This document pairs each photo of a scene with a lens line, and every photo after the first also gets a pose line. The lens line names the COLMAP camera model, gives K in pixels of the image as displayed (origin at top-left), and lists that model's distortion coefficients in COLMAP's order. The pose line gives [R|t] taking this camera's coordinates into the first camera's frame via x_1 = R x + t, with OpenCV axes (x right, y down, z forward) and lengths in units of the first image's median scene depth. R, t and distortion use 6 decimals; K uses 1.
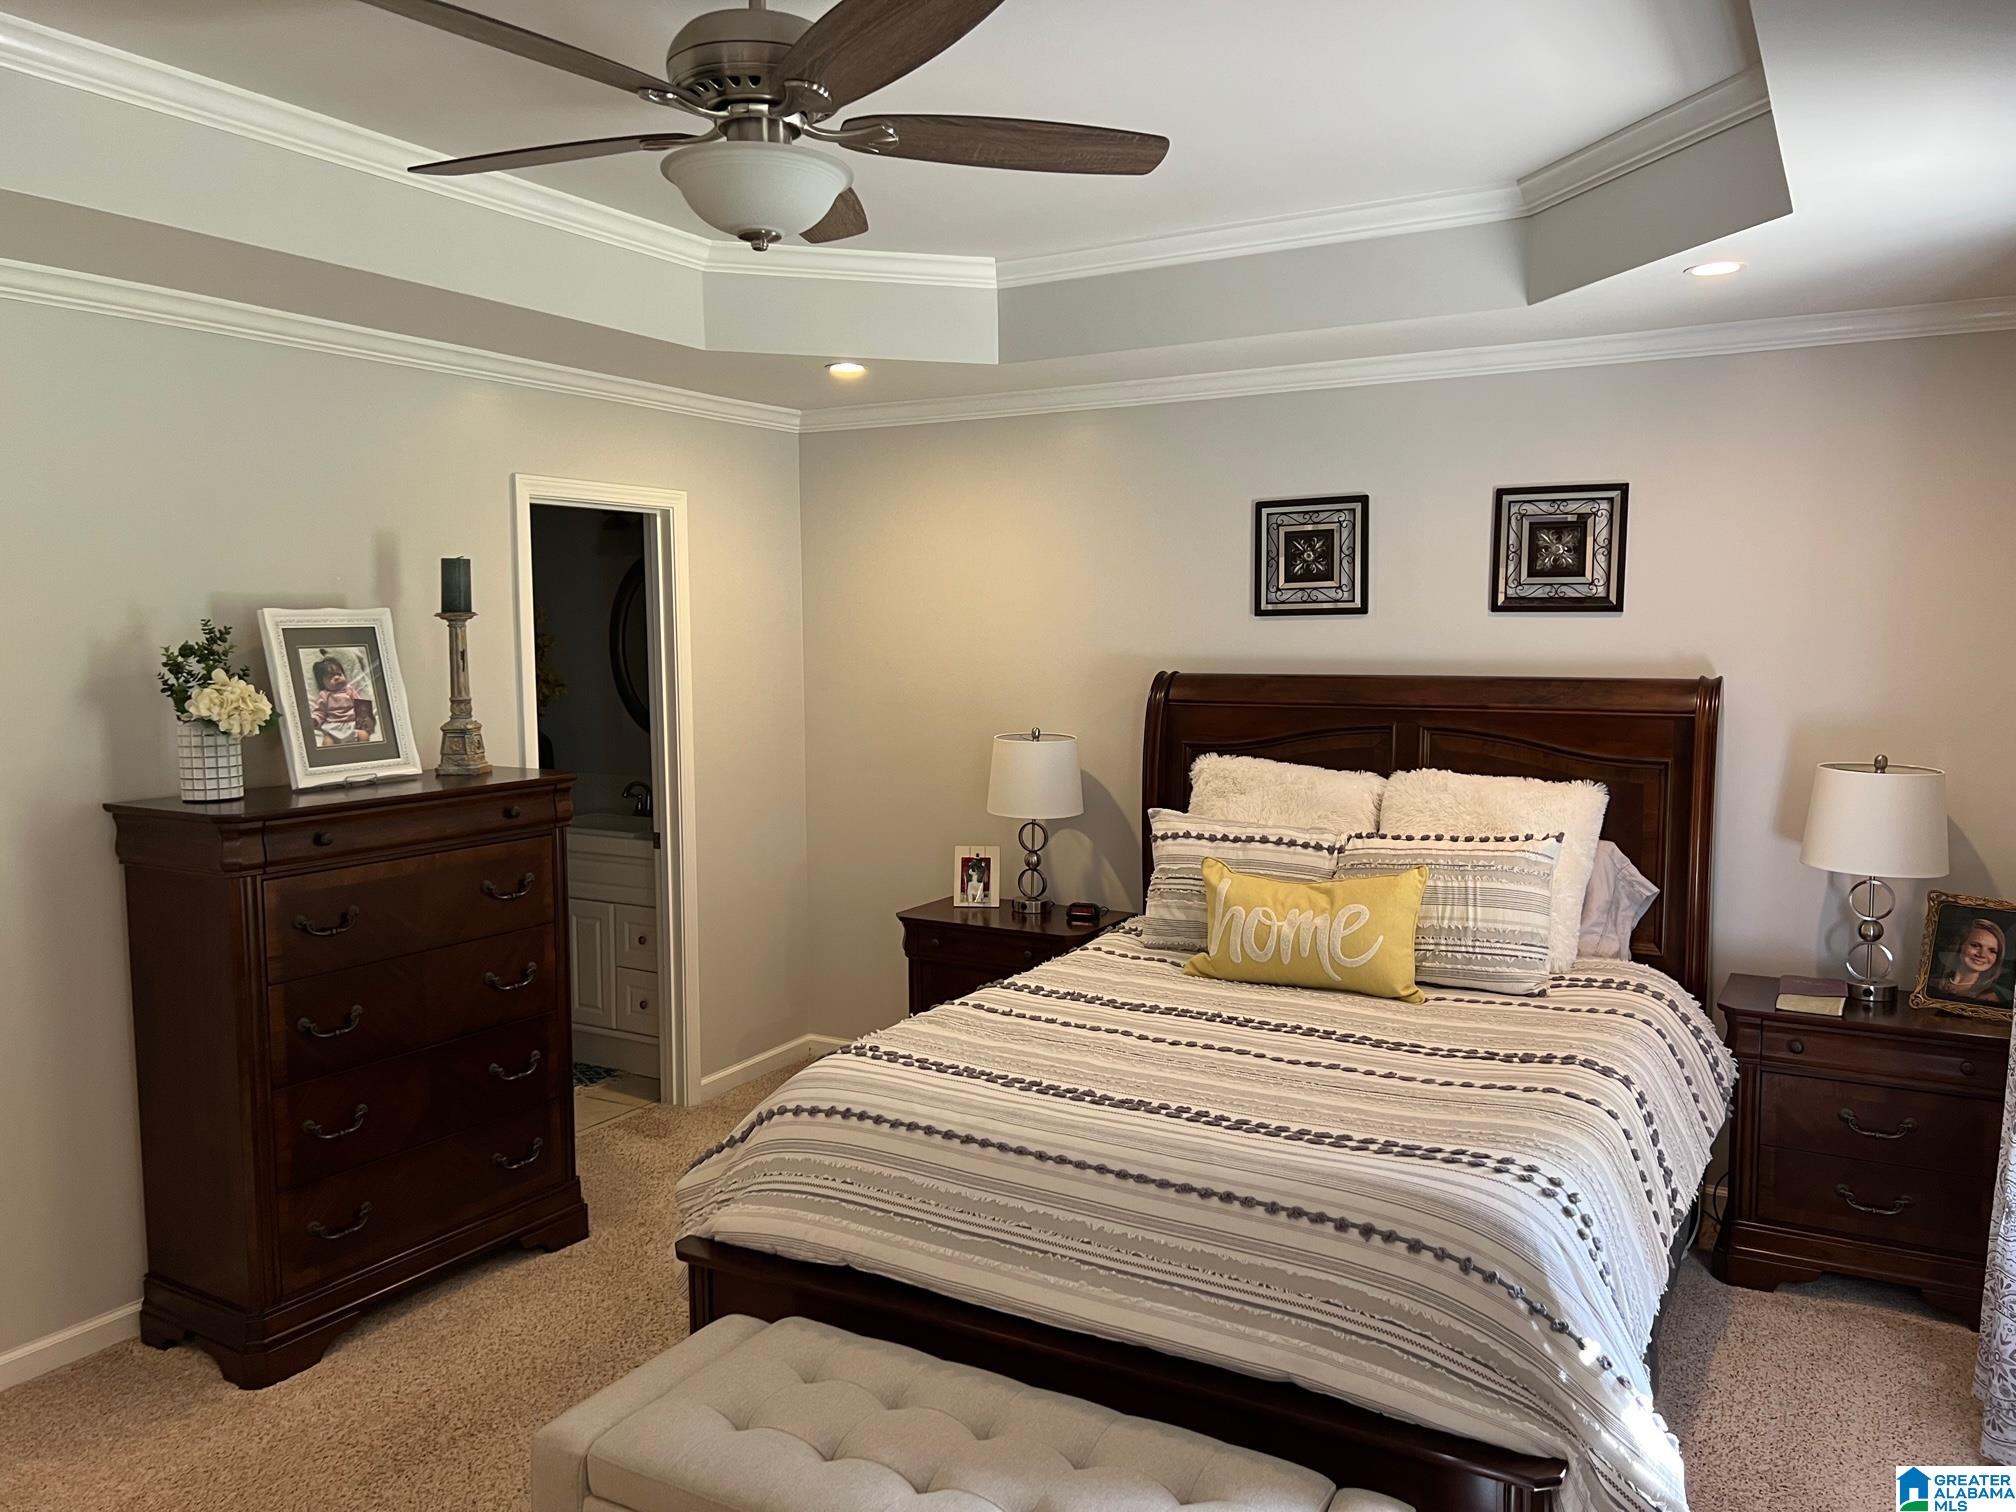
lens RADIAL K [[1510.8, 0, 1006.5], [0, 1510.8, 758.3], [0, 0, 1]] dist [0.056084, -0.058911]
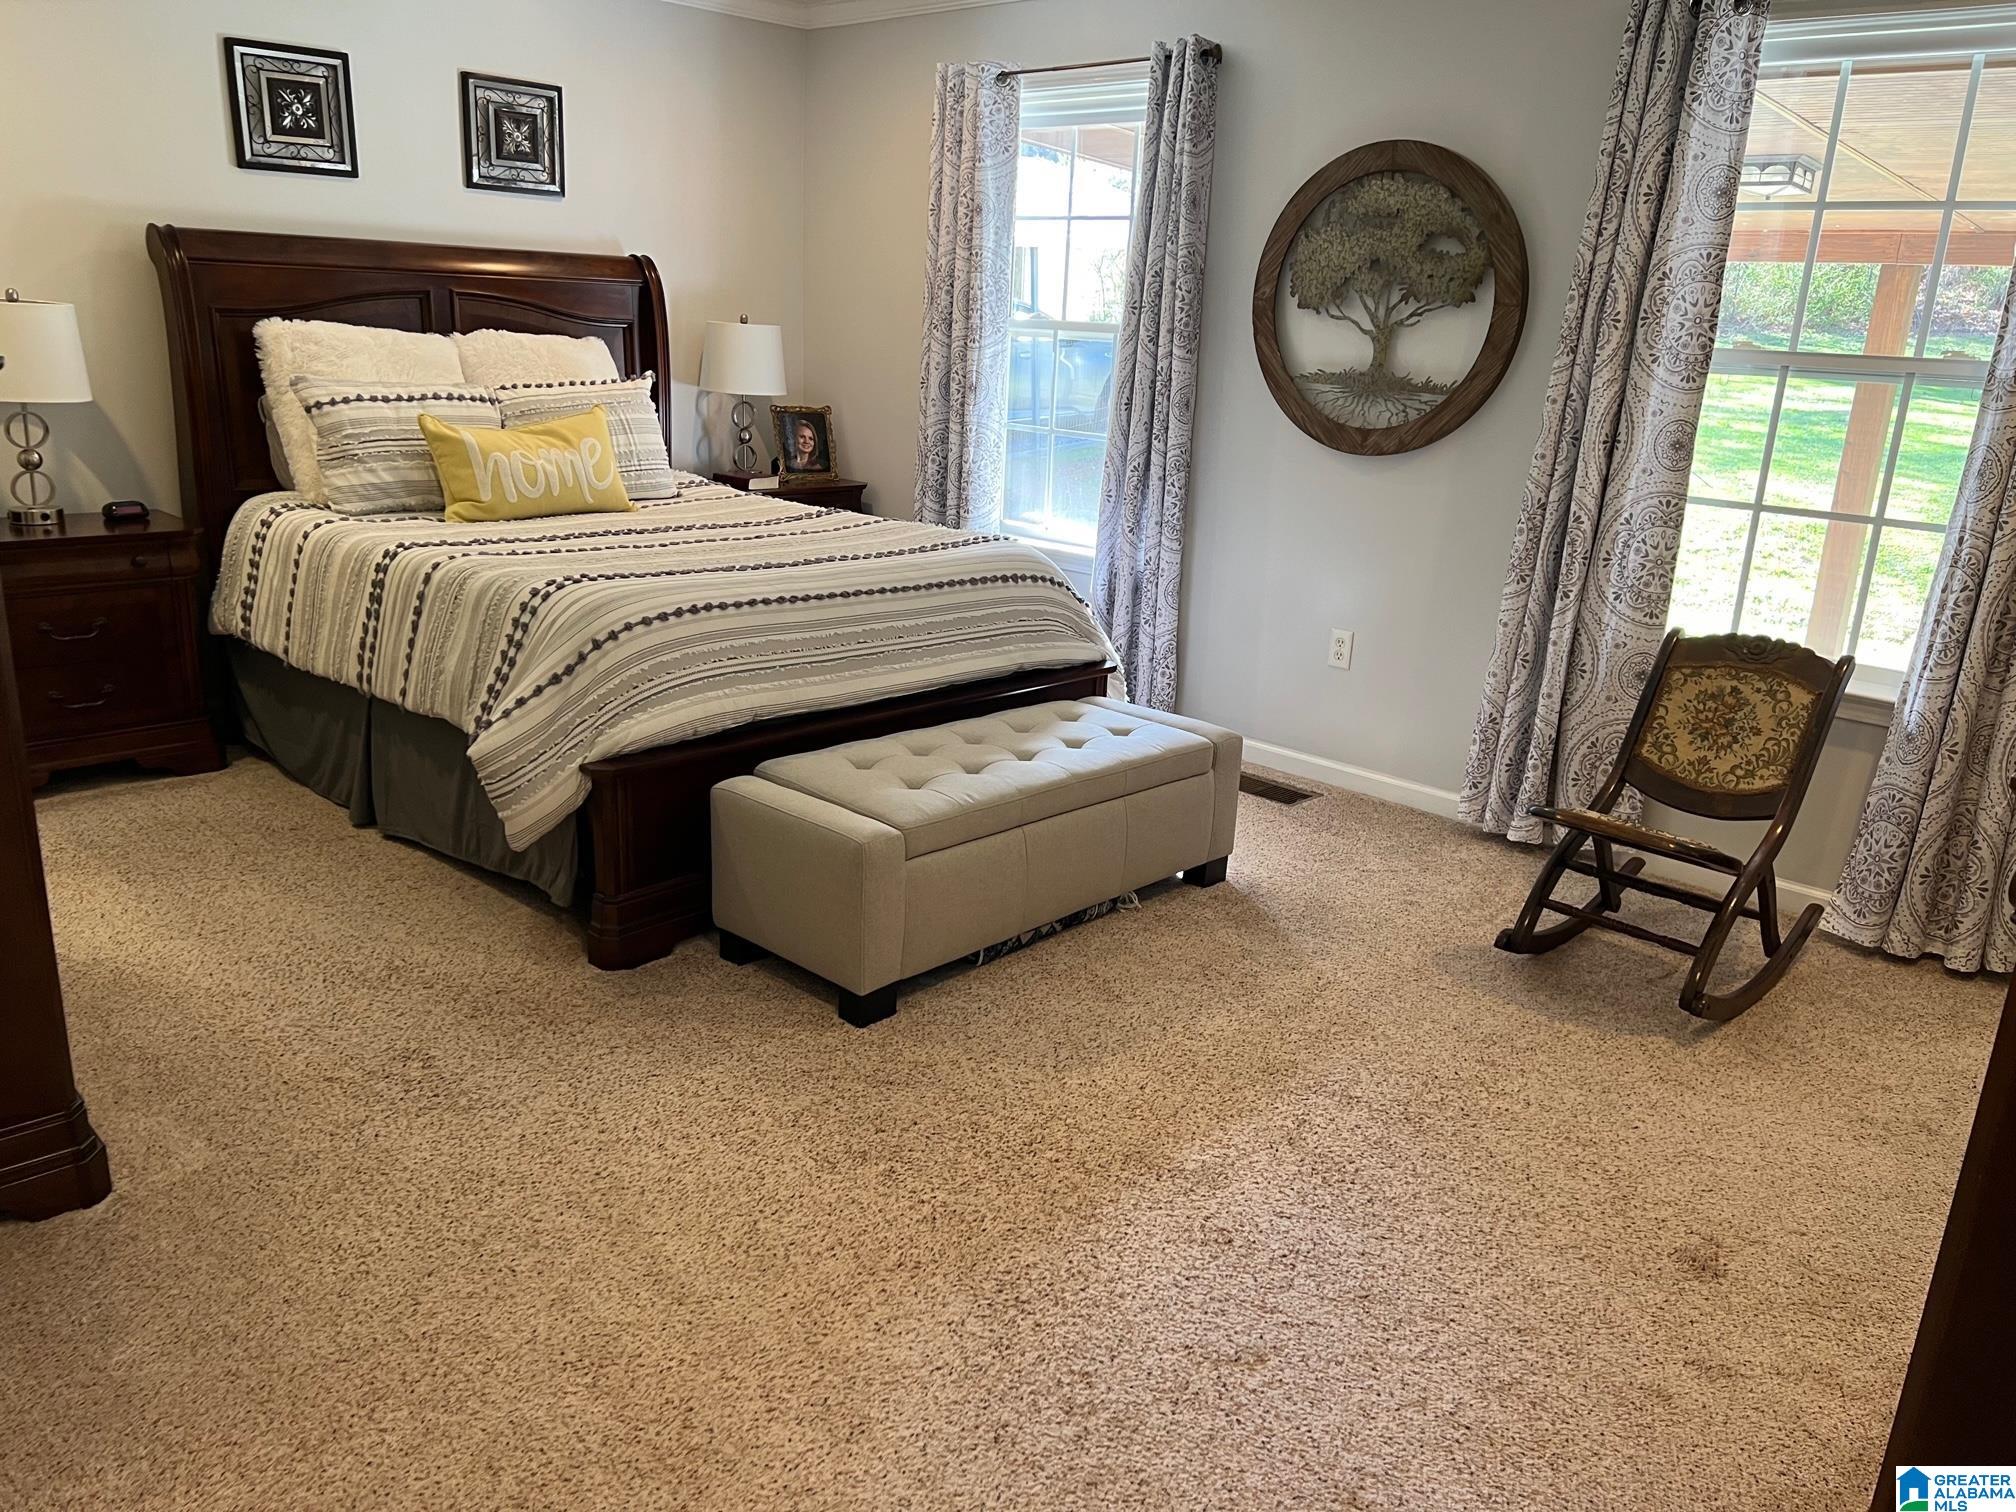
lens RADIAL K [[1510.8, 0, 1007.0], [0, 1510.8, 755.7], [0, 0, 1]] dist [0.056084, -0.058911]
pose [[0.246552, -0.259654, 0.933698, -0.773779], [0.041955, 0.965396, 0.257391, 0.037221], [-0.968221, -0.024287, 0.248915, 0.324010]]
